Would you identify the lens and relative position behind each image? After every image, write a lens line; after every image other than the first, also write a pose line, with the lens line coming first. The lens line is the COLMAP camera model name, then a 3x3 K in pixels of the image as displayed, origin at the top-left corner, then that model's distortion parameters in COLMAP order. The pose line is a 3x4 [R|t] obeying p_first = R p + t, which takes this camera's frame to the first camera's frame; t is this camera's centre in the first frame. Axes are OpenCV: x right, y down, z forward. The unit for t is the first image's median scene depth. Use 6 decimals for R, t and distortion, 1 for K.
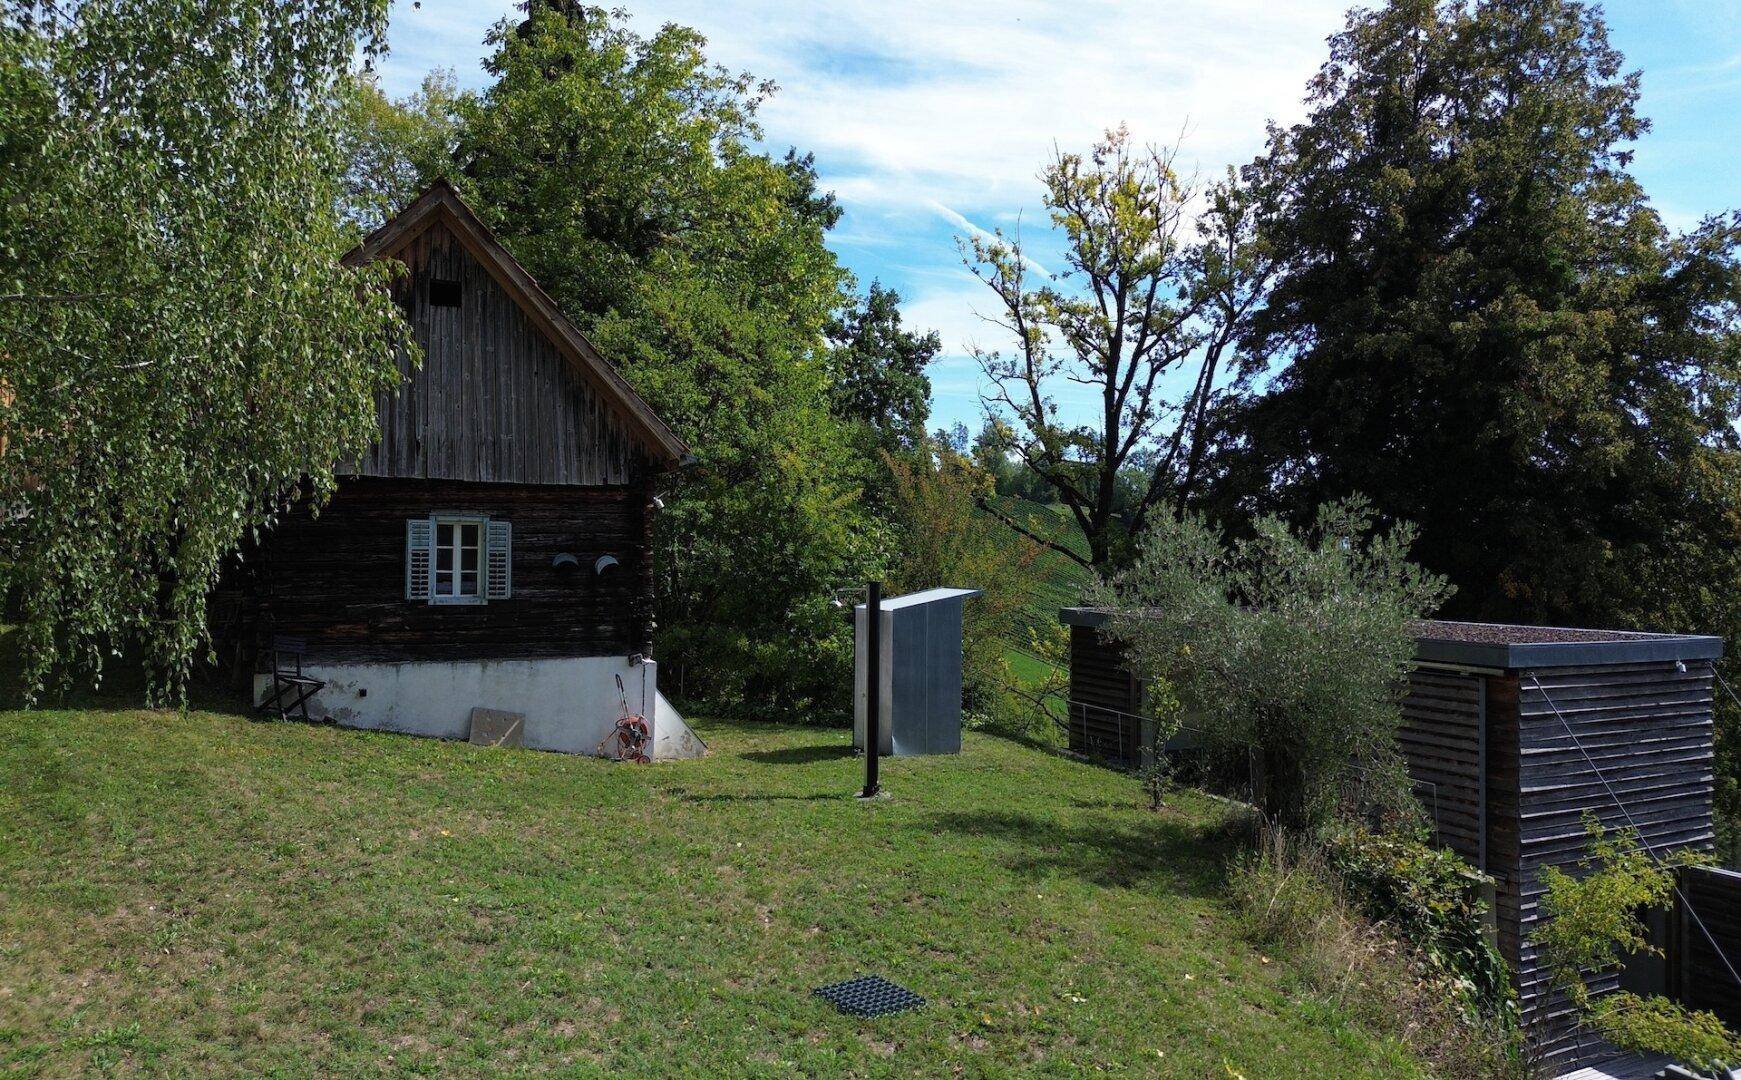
lens RADIAL K [[1258.4, 0, 870.5], [0, 1258.4, 540.0], [0, 0, 1]] dist [0.027808, -0.002042]
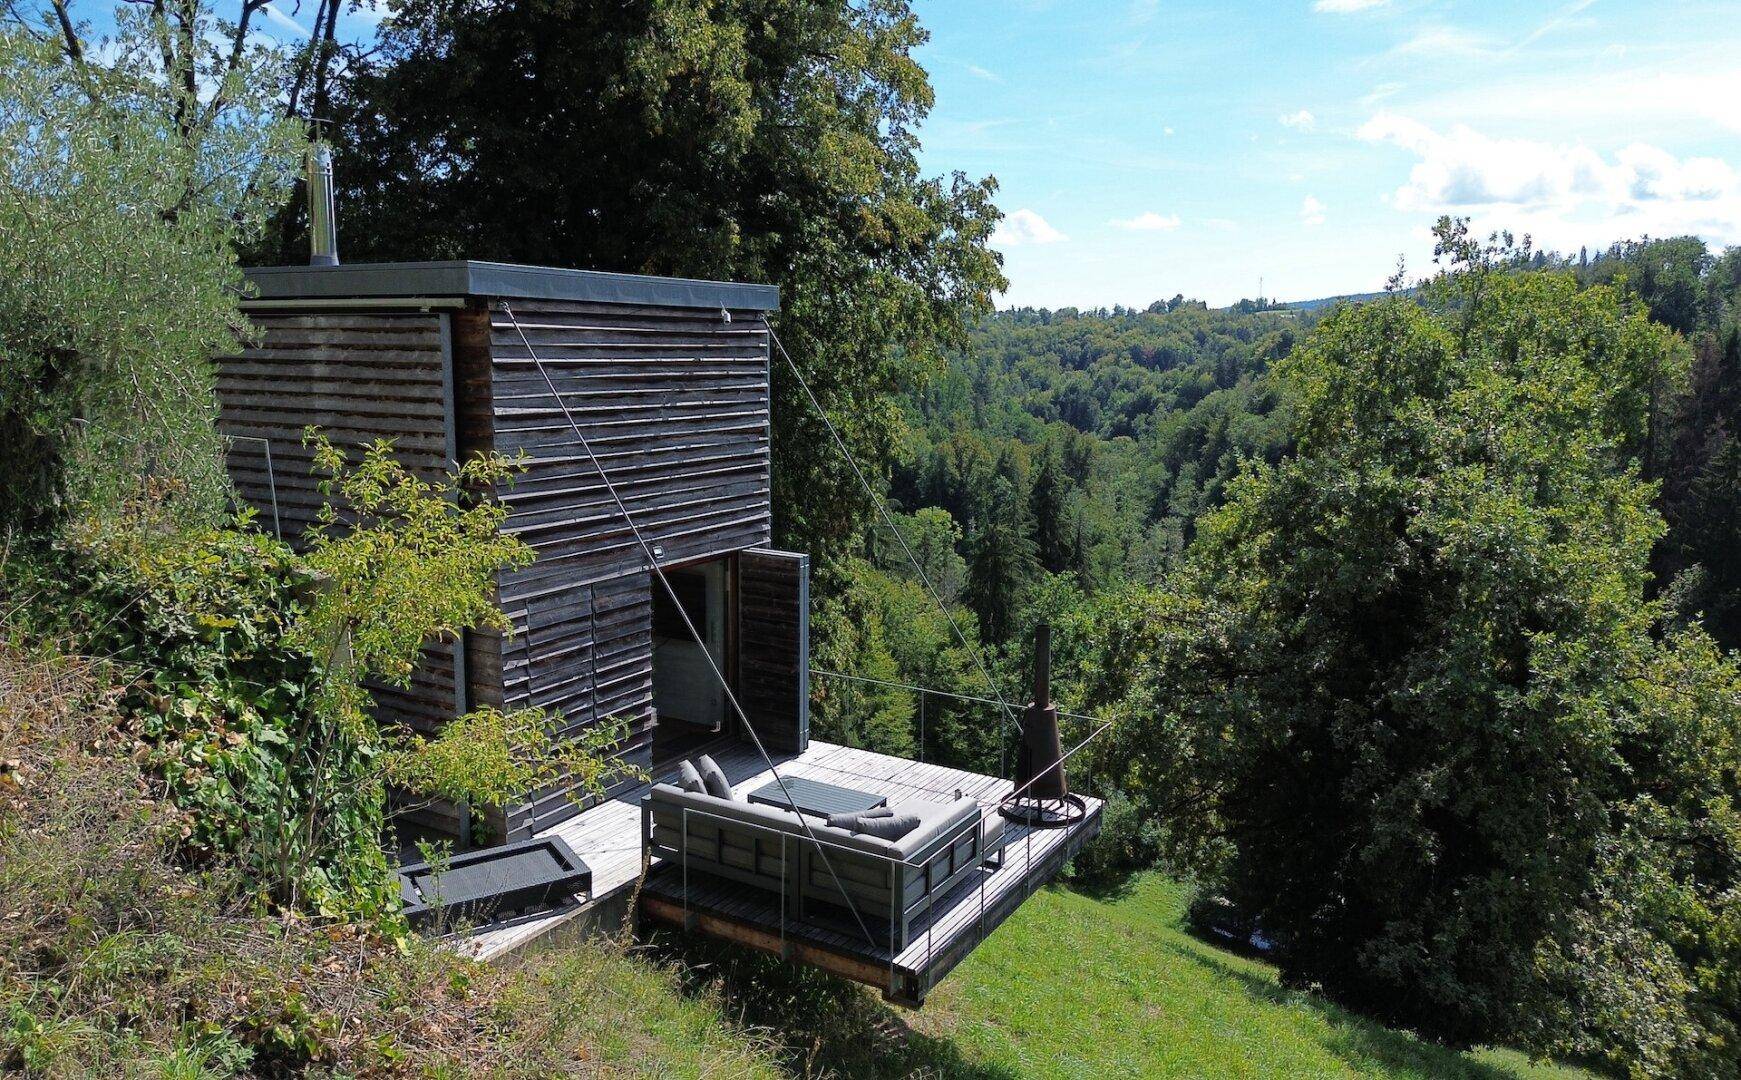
lens RADIAL K [[1244.6, 0, 872.1], [0, 1244.6, 488.1], [0, 0, 1]] dist [0.079197, -0.102171]
pose [[0.867059, -0.062121, 0.494318, 0.314452], [-0.004451, 0.991190, 0.132371, 0.104772], [-0.498186, -0.116973, 0.859144, 0.239880]]
